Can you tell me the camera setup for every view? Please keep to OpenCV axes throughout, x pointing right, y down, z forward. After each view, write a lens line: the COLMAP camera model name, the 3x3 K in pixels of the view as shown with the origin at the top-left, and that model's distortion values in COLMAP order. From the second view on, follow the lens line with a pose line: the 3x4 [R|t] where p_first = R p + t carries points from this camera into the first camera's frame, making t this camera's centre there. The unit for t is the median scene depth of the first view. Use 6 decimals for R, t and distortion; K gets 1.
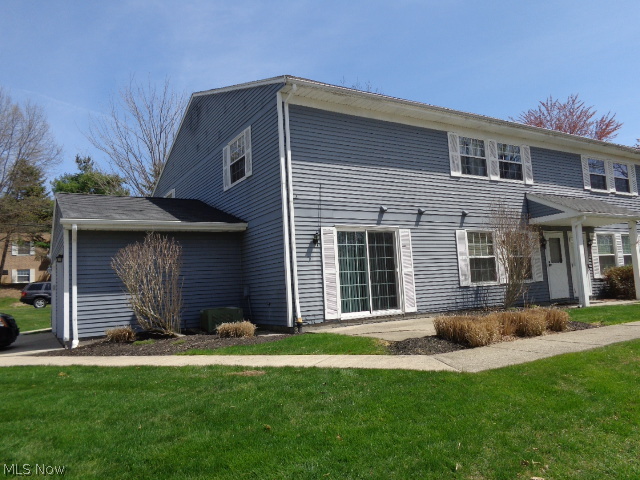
lens RADIAL K [[478.7, 0, 320.0], [0, 478.7, 240.0], [0, 0, 1]] dist [-0.006205, 0.004991]
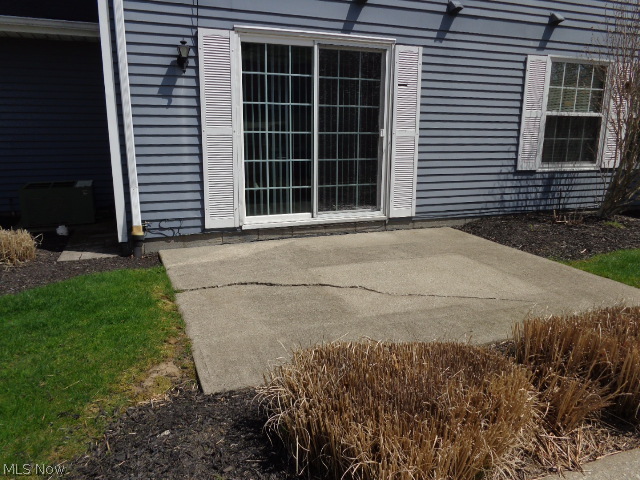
lens RADIAL K [[478.7, 0, 320.0], [0, 478.7, 240.0], [0, 0, 1]] dist [-0.006205, 0.004991]
pose [[0.982706, 0.097930, -0.157157, 0.186555], [-0.042168, 0.944760, 0.325039, 0.008668], [0.180307, -0.312791, 0.932551, 0.489589]]
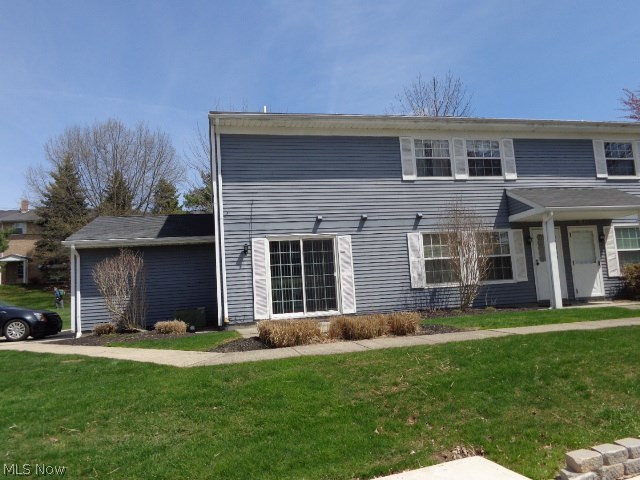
lens RADIAL K [[478.7, 0, 320.0], [0, 478.7, 240.0], [0, 0, 1]] dist [-0.006205, 0.004991]
pose [[0.948369, -0.037901, -0.314897, 0.469239], [0.041383, 0.999134, 0.004375, -0.020094], [0.314459, -0.017180, 0.949116, -0.030017]]
